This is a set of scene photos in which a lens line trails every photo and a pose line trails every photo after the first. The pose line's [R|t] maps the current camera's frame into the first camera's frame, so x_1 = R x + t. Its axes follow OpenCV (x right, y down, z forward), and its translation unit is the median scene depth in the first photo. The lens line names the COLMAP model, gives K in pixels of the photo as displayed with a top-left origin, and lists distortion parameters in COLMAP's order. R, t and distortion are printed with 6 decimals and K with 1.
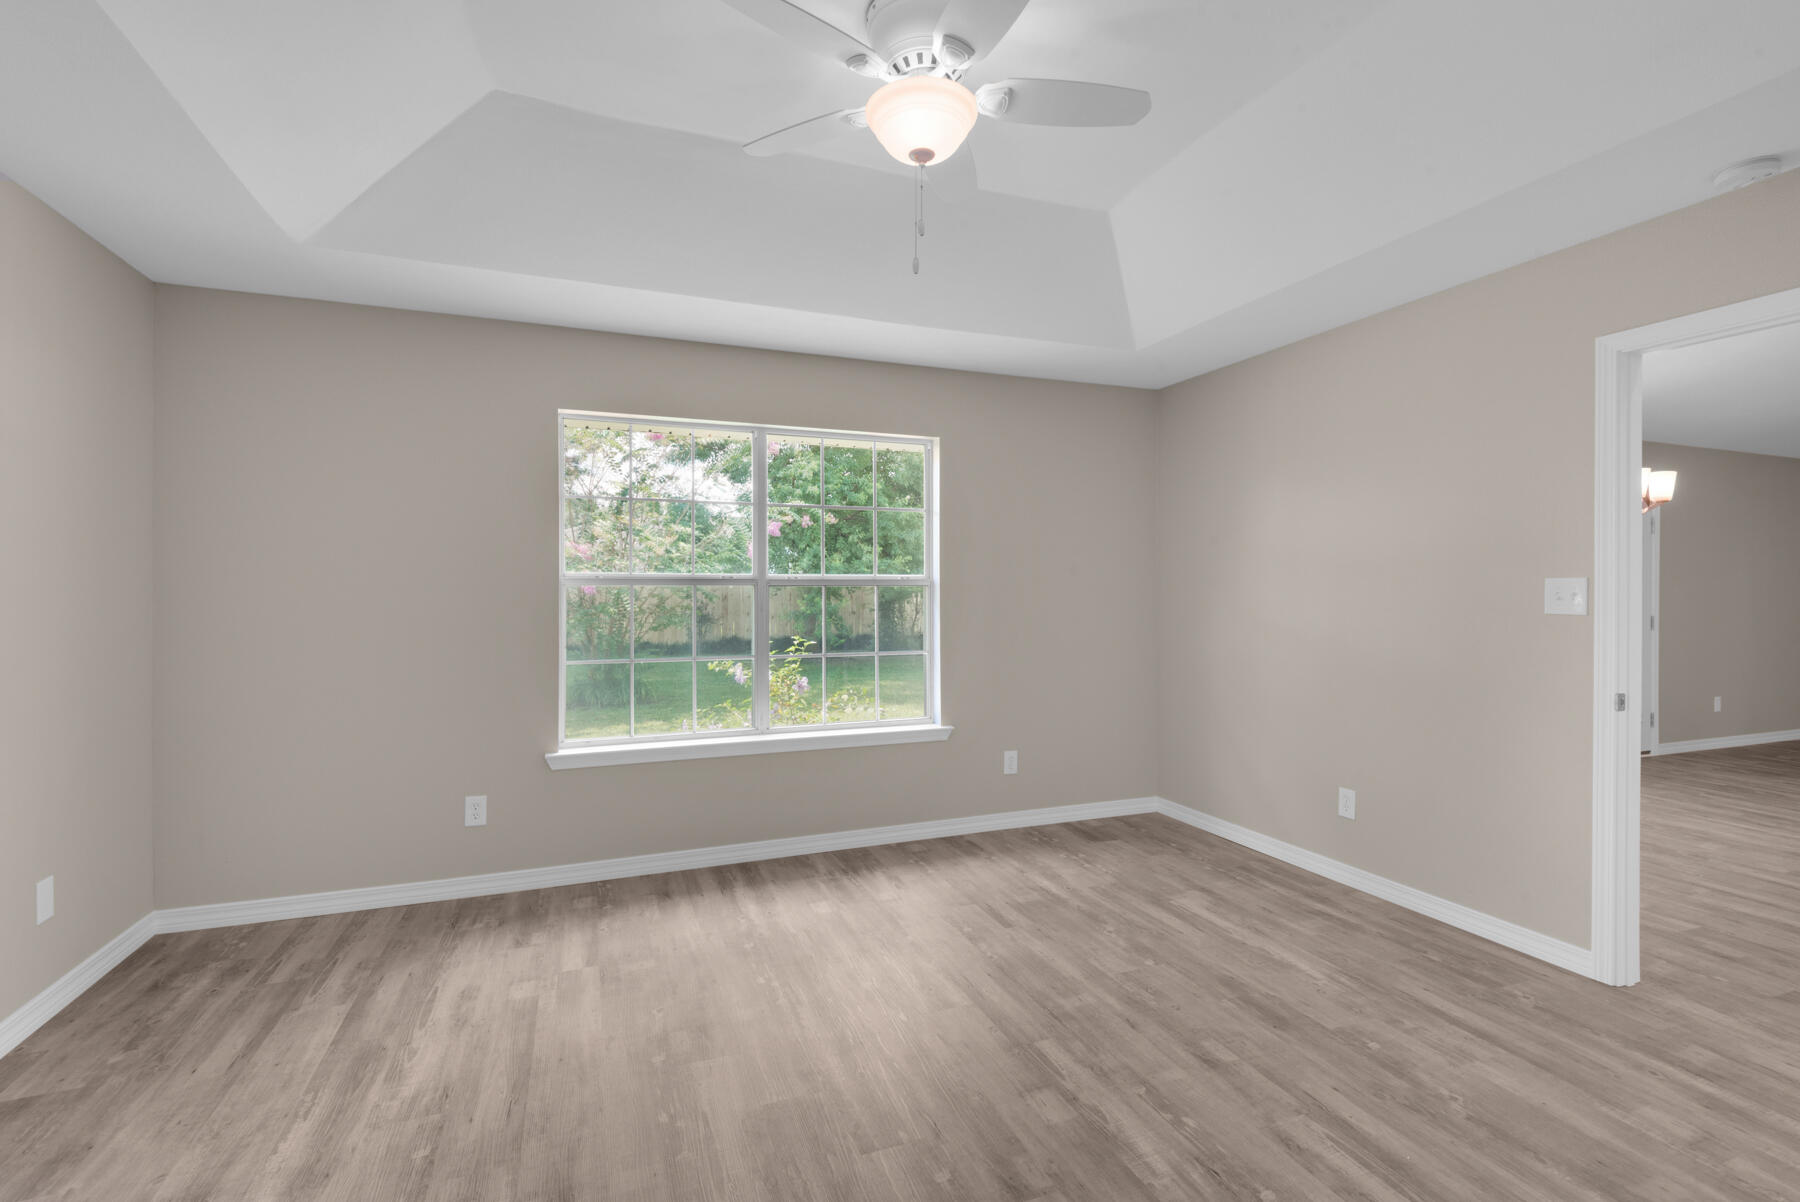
lens RADIAL K [[816.9, 0, 932.8], [0, 816.9, 598.7], [0, 0, 1]] dist [0.022969, -0.011276]
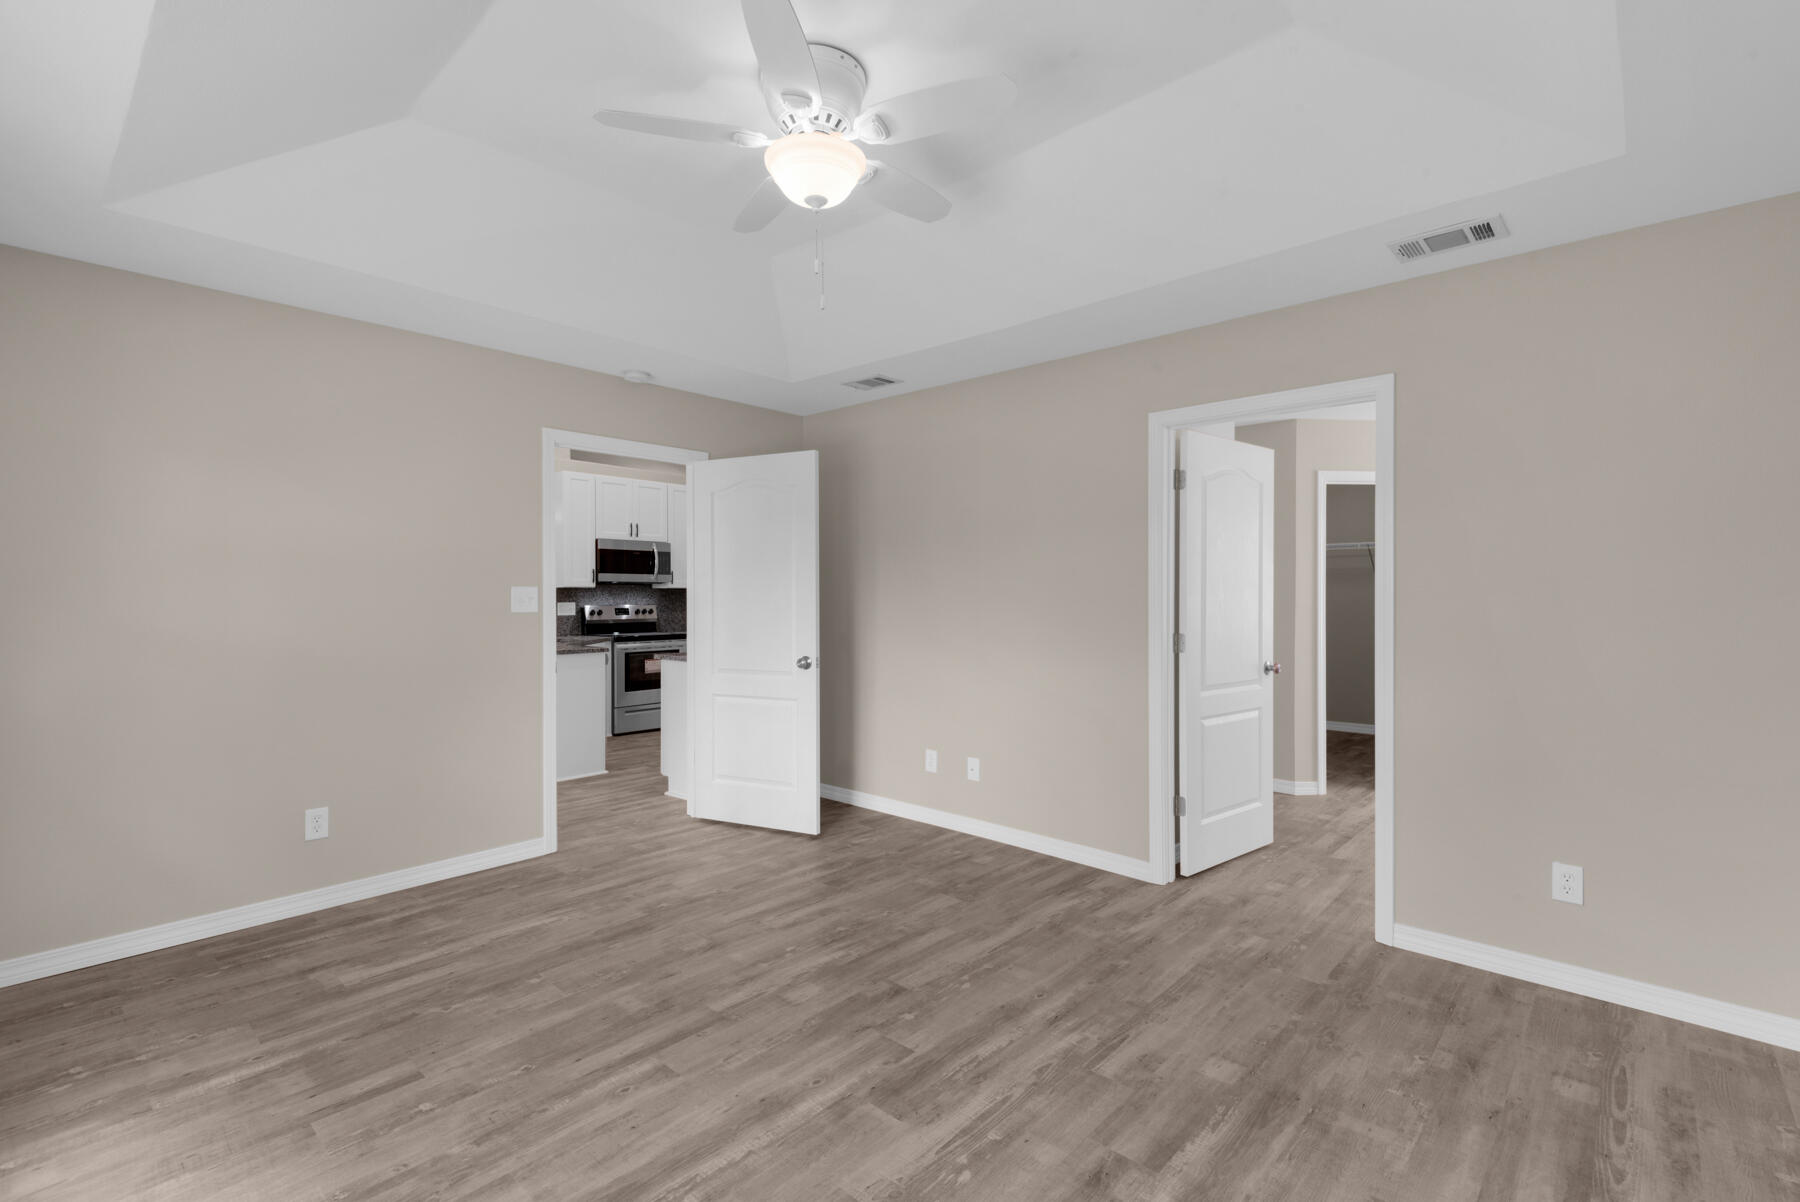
lens RADIAL K [[816.9, 0, 878.9], [0, 816.9, 608.5], [0, 0, 1]] dist [0.022969, -0.011276]
pose [[-0.411098, -0.018541, 0.911402, -0.848582], [0.006528, 0.999708, 0.023281, -0.019533], [-0.911568, 0.015520, -0.410857, 1.106457]]
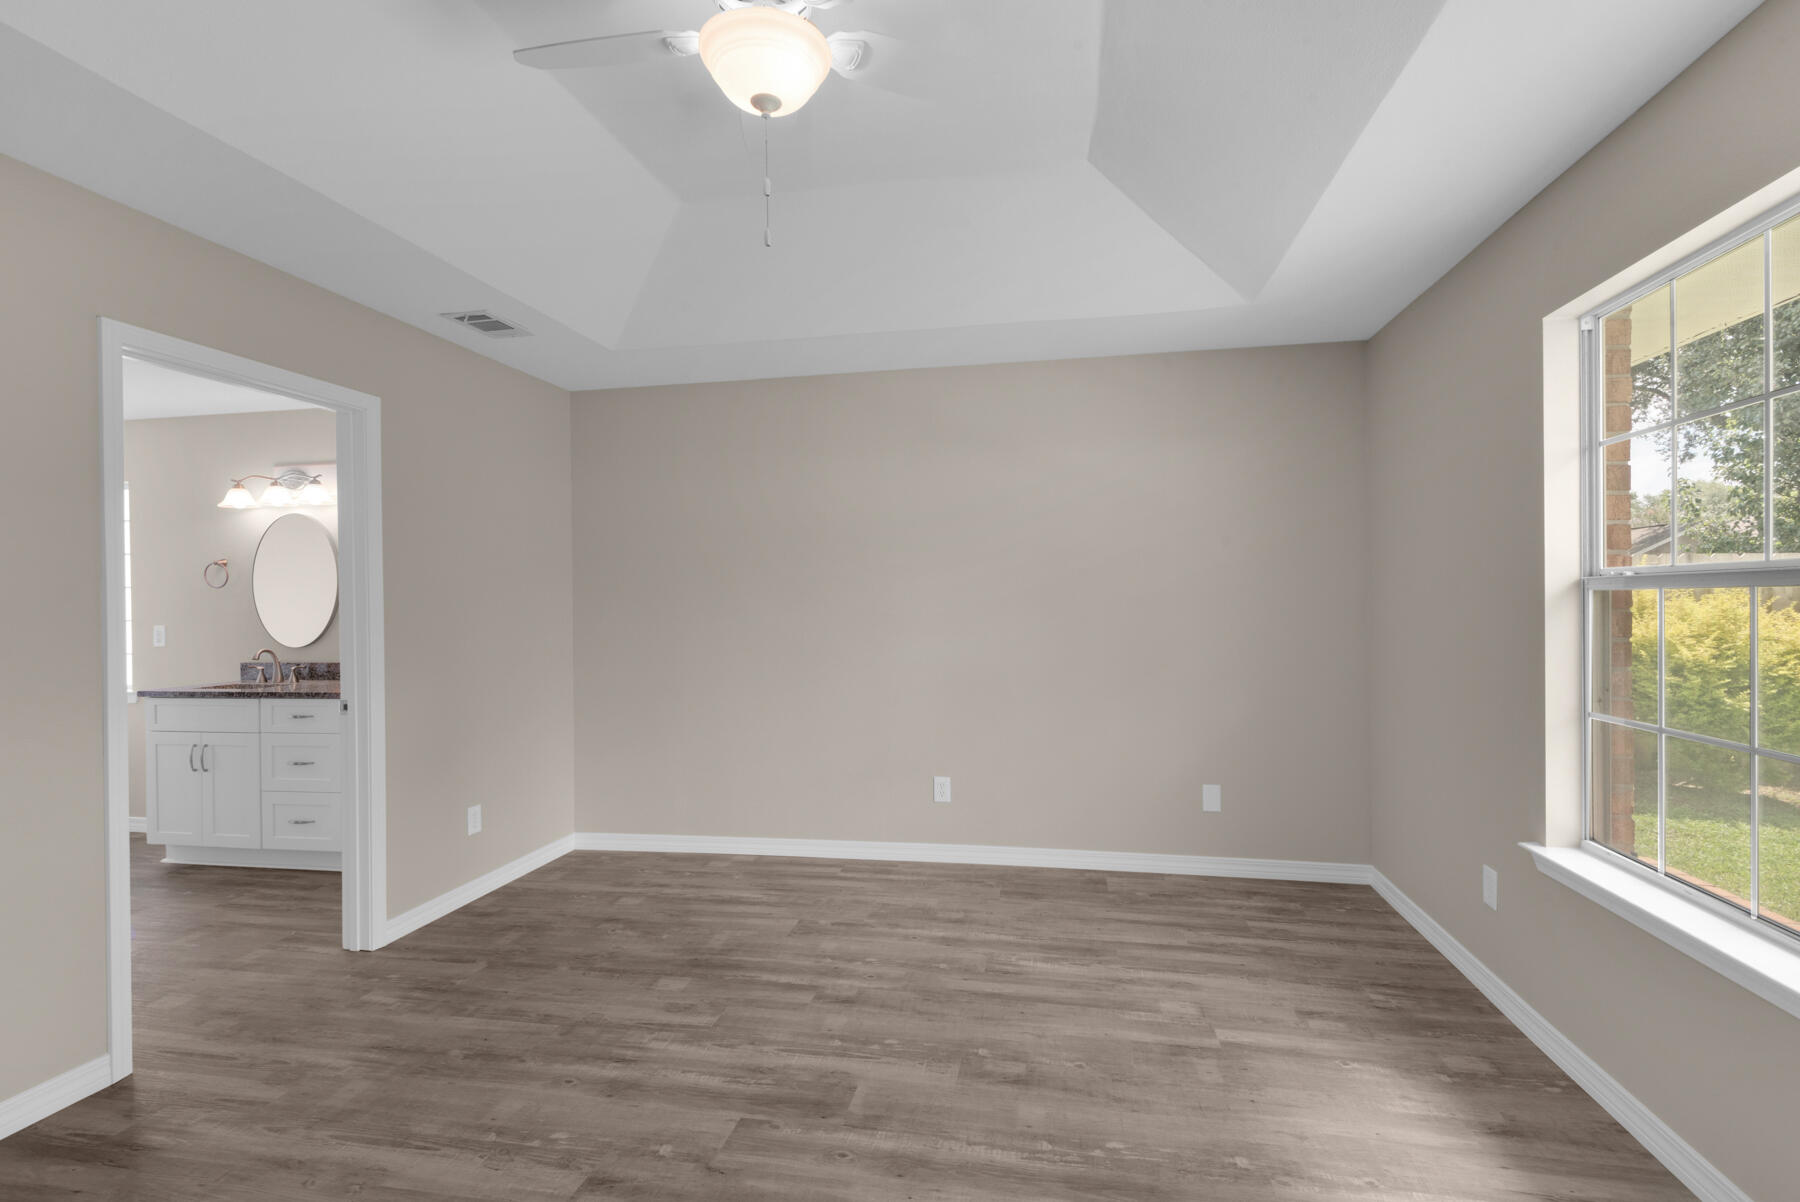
lens RADIAL K [[816.9, 0, 906.9], [0, 816.9, 591.8], [0, 0, 1]] dist [0.022969, -0.011276]
pose [[-0.547857, -0.004153, -0.836561, 0.516673], [0.003152, 0.999970, -0.007028, -0.019562], [0.836566, -0.006487, -0.547828, 1.284555]]
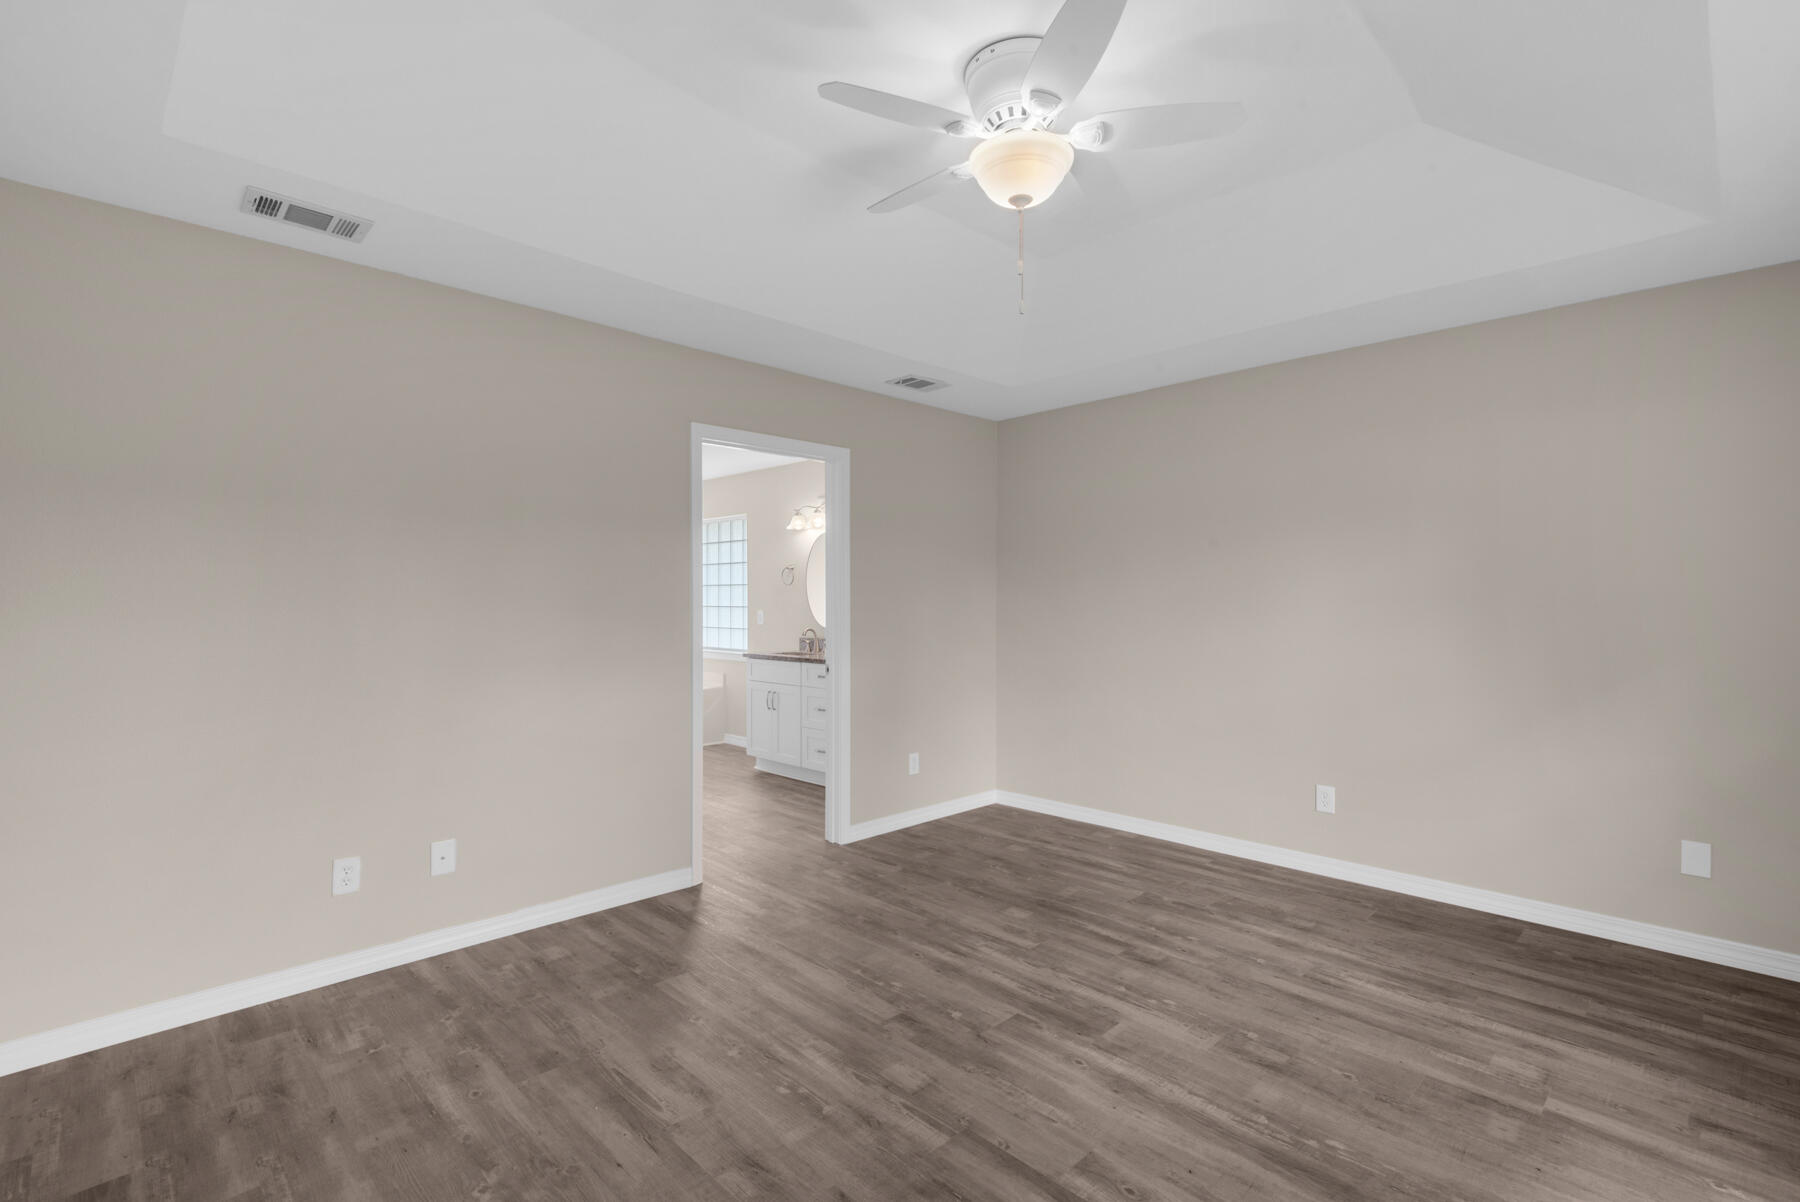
lens RADIAL K [[816.9, 0, 917.3], [0, 816.9, 589.2], [0, 0, 1]] dist [0.022969, -0.011276]
pose [[-0.924370, -0.004242, -0.381475, 0.431531], [-0.003871, 0.999991, -0.001739, -0.028901], [0.381478, -0.000131, -0.924378, 1.583758]]
